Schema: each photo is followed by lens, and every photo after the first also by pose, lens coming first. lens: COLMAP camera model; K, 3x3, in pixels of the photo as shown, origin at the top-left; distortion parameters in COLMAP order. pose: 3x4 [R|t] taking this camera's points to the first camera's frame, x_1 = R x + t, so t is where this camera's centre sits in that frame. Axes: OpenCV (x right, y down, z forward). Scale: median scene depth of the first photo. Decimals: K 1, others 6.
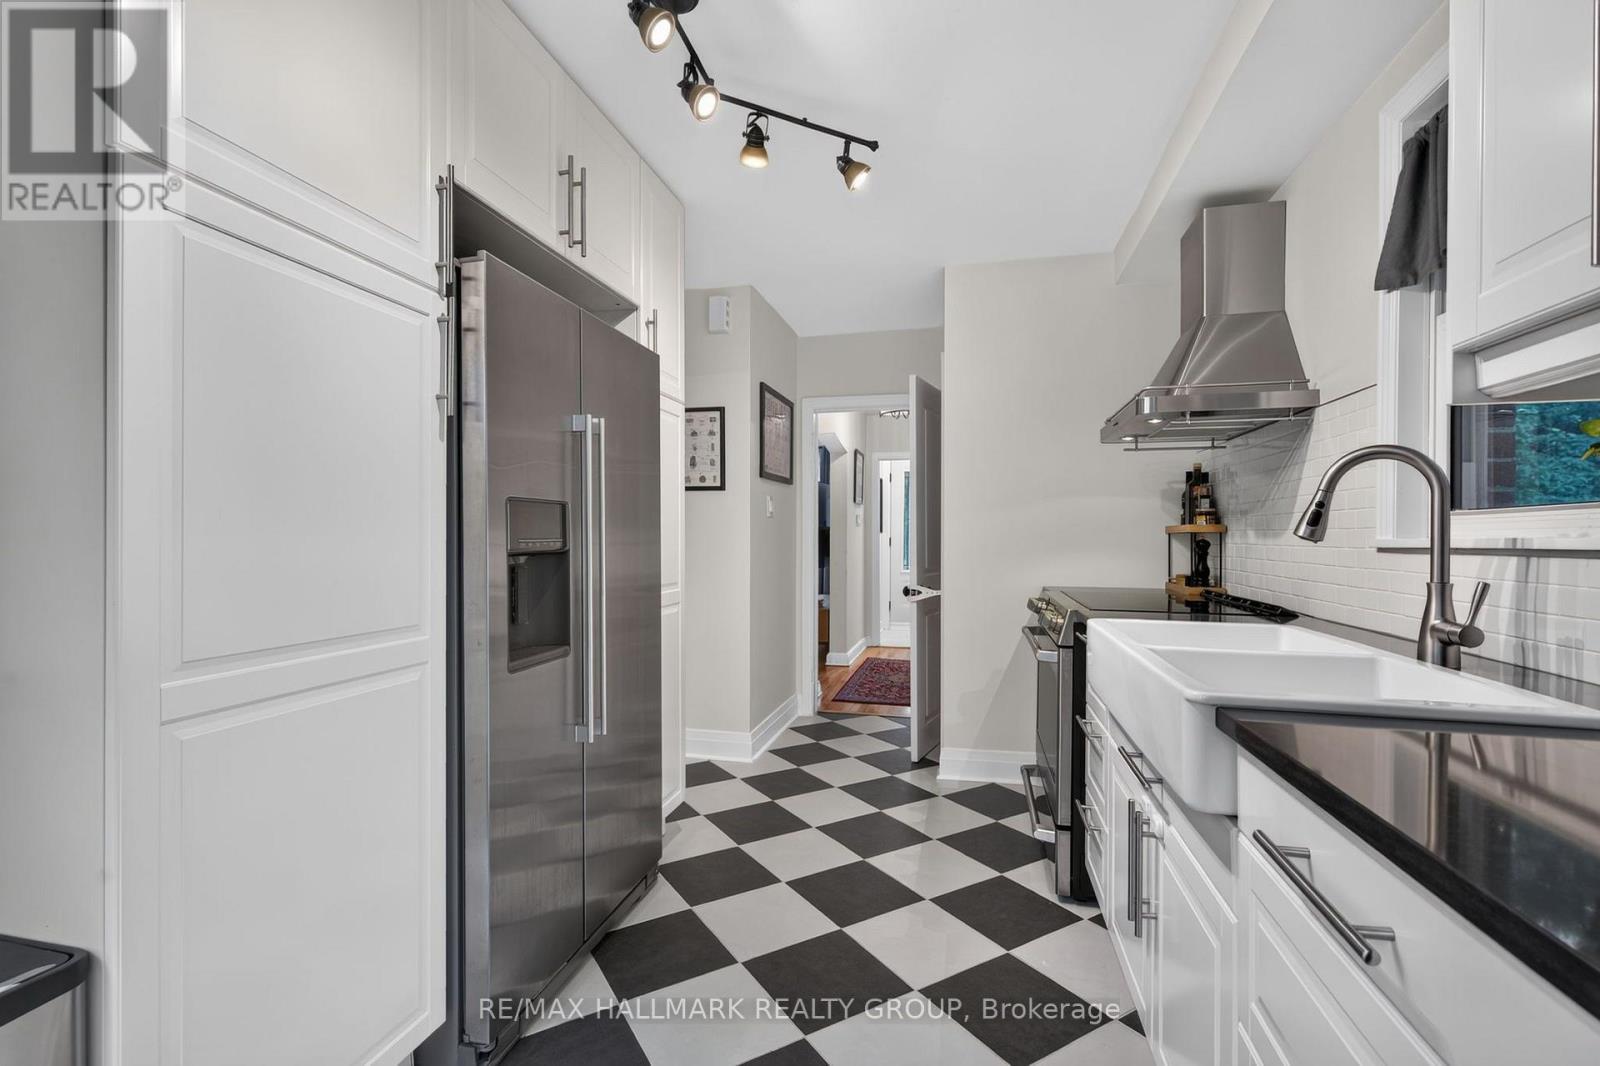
lens RADIAL K [[727.3, 0, 799.6], [0, 727.3, 535.7], [0, 0, 1]] dist [-0.000629, -0.000330]
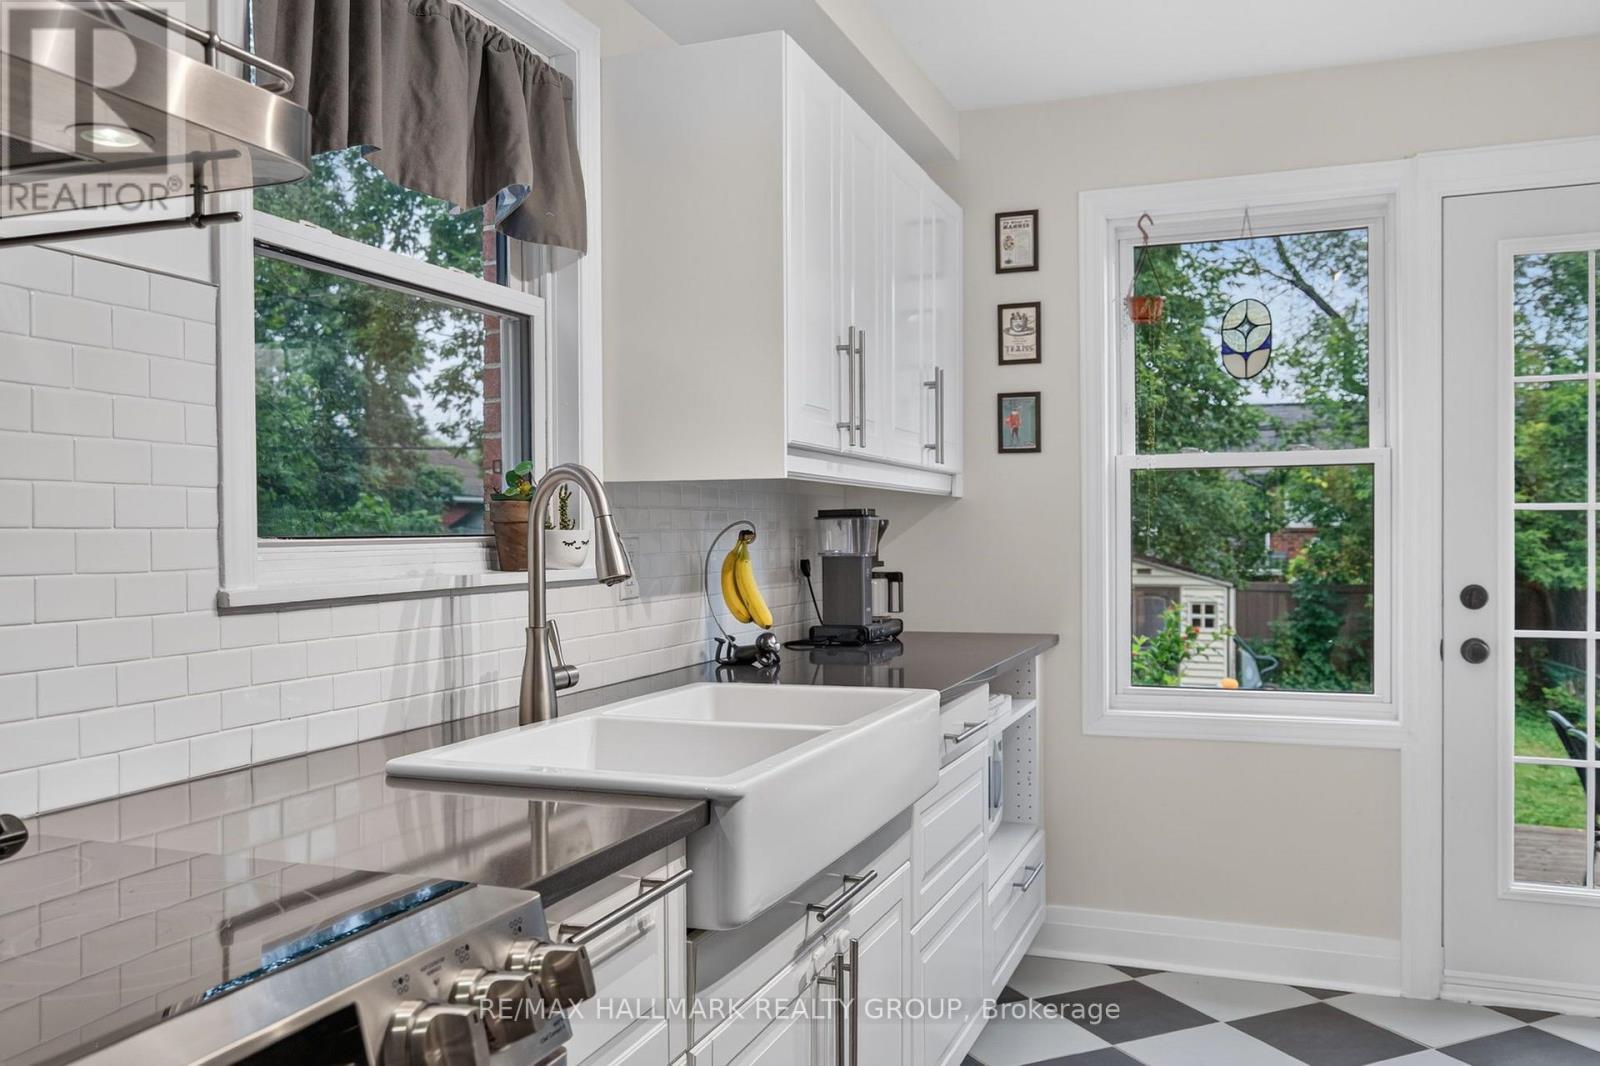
lens RADIAL K [[1279.3, 0, 795.7], [0, 1279.3, 537.2], [0, 0, 1]] dist [-0.006617, 0.002192]
pose [[-0.991612, 0.001922, 0.129233, 0.380156], [0.002985, 0.999963, 0.008031, -0.054396], [-0.129212, 0.008349, -0.991582, 2.493165]]
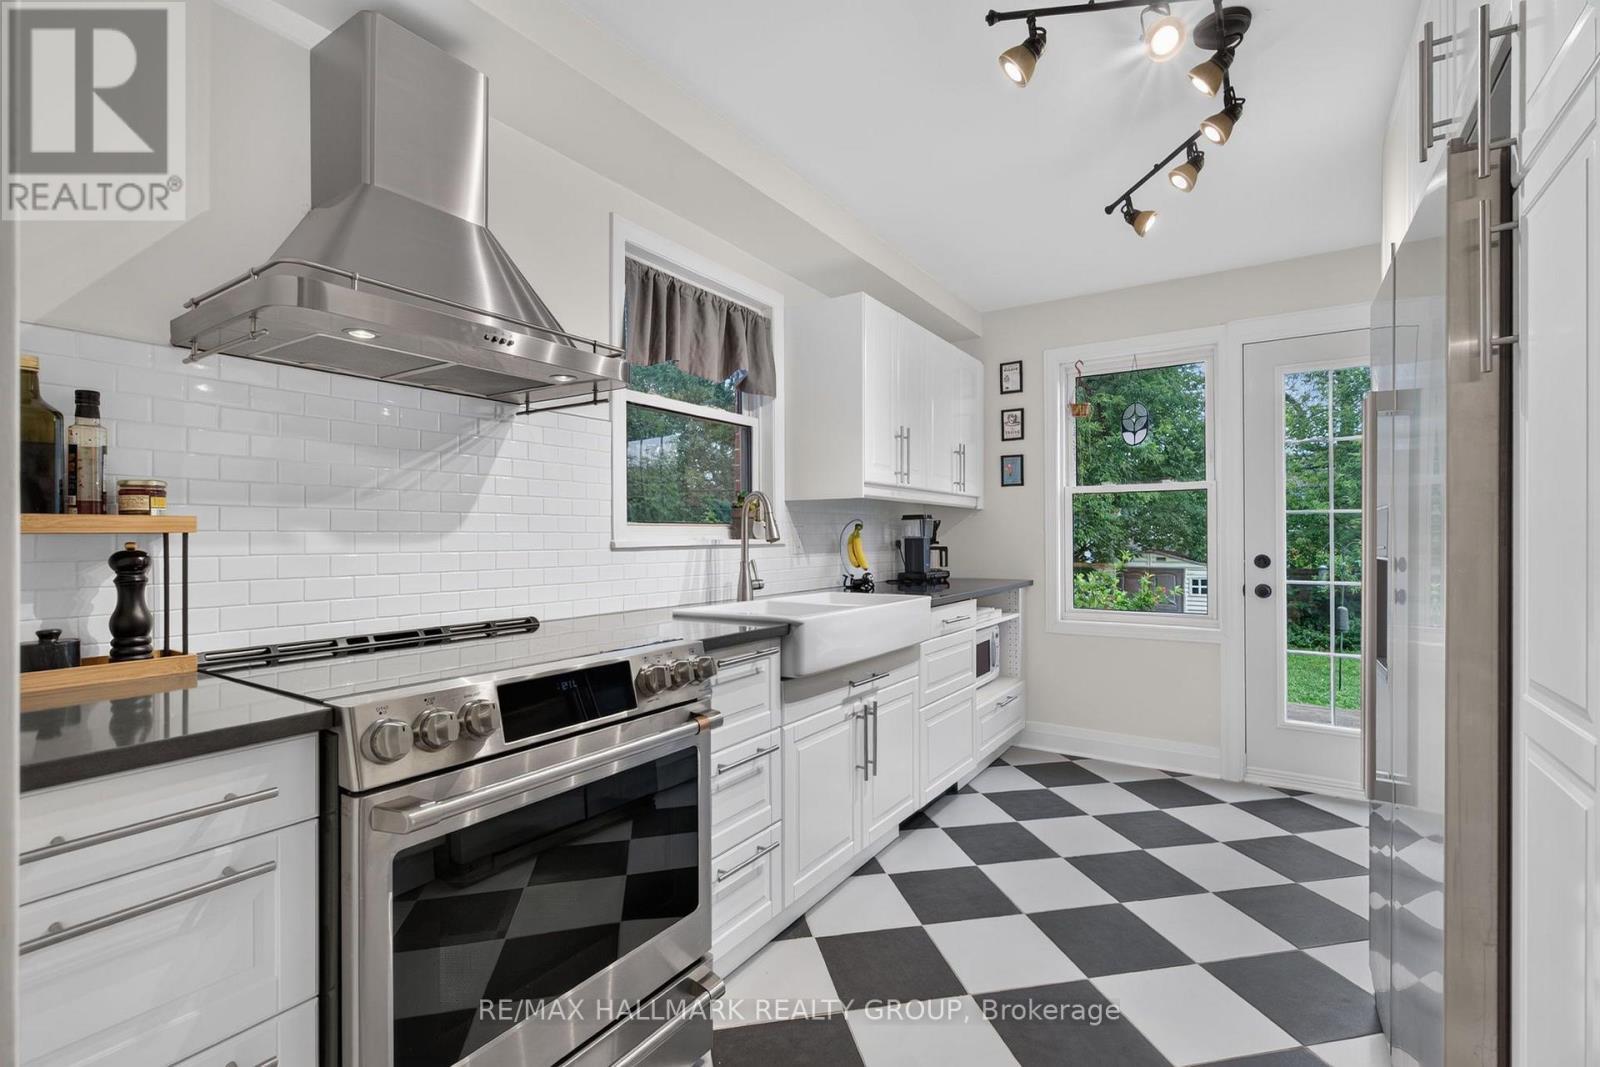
lens RADIAL K [[731.2, 0, 798.7], [0, 731.2, 529.9], [0, 0, 1]] dist [-0.001169, -0.002387]
pose [[-0.936843, 0.003677, 0.349732, 0.036340], [0.000973, 0.999968, -0.007909, -0.008078], [-0.349750, -0.007069, -0.936816, 2.859730]]
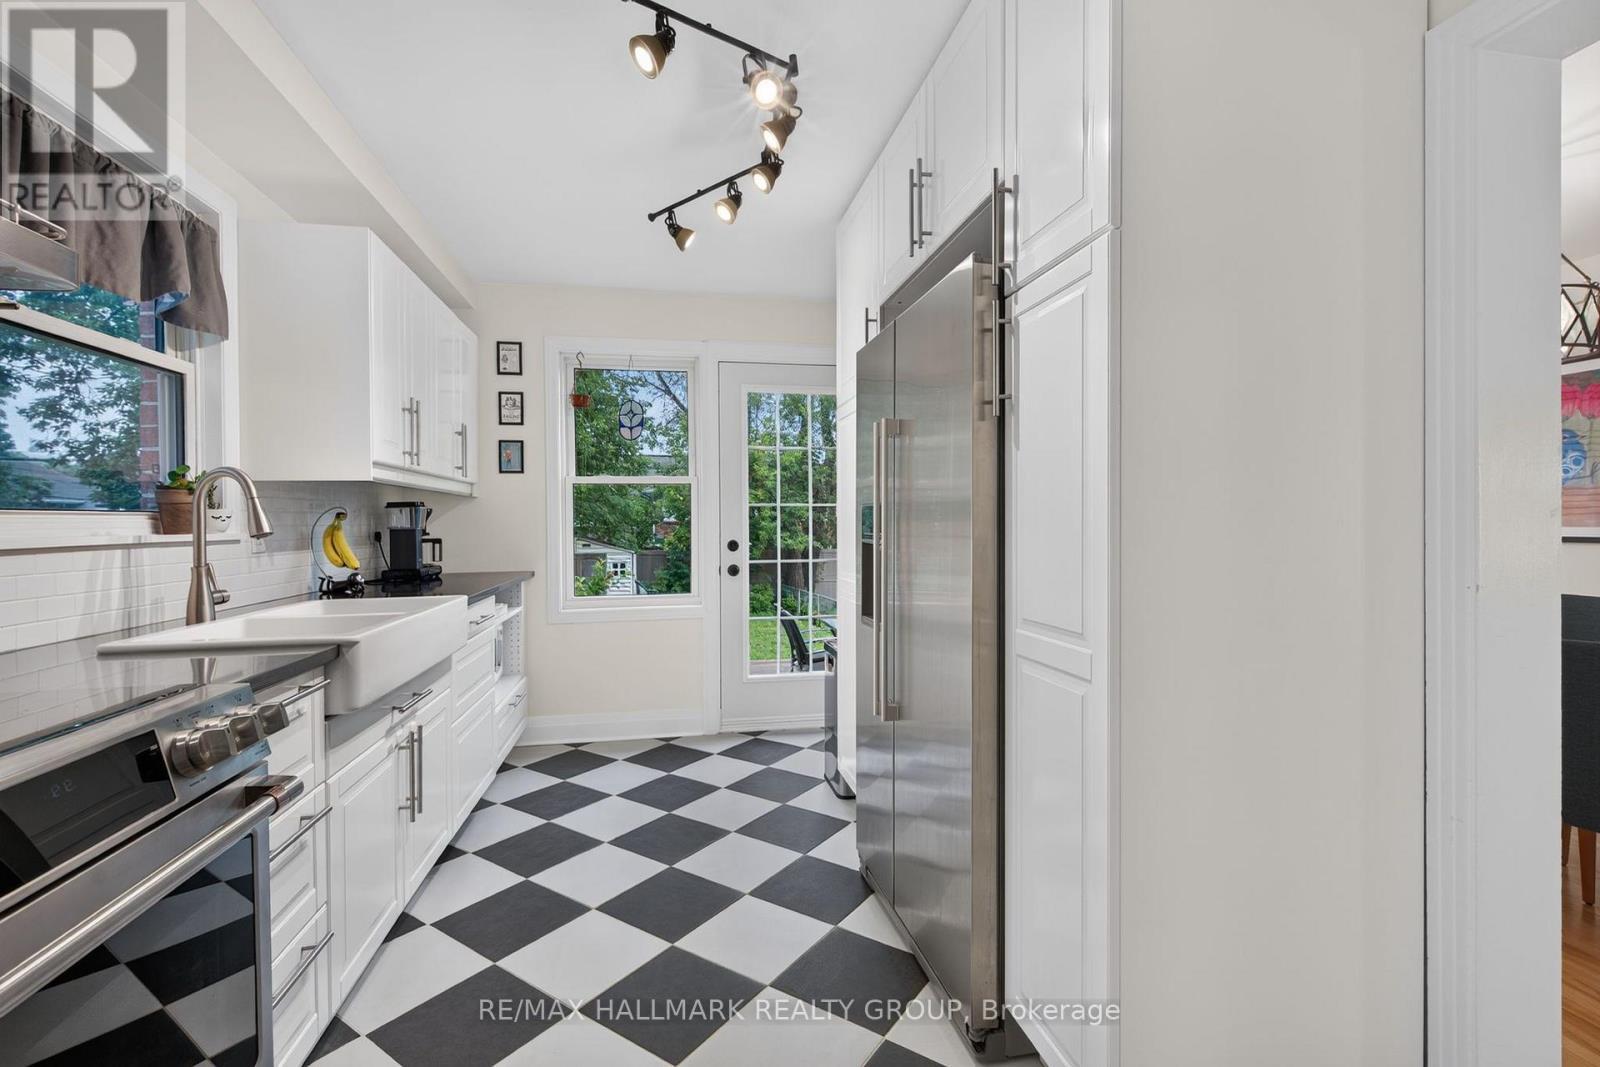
lens RADIAL K [[731.2, 0, 804.8], [0, 731.2, 526.4], [0, 0, 1]] dist [-0.001169, -0.002387]
pose [[-0.911168, 0.007098, -0.411975, 0.393882], [0.004637, 0.999965, 0.006973, -0.018198], [0.412010, 0.004443, -0.911169, 2.806236]]
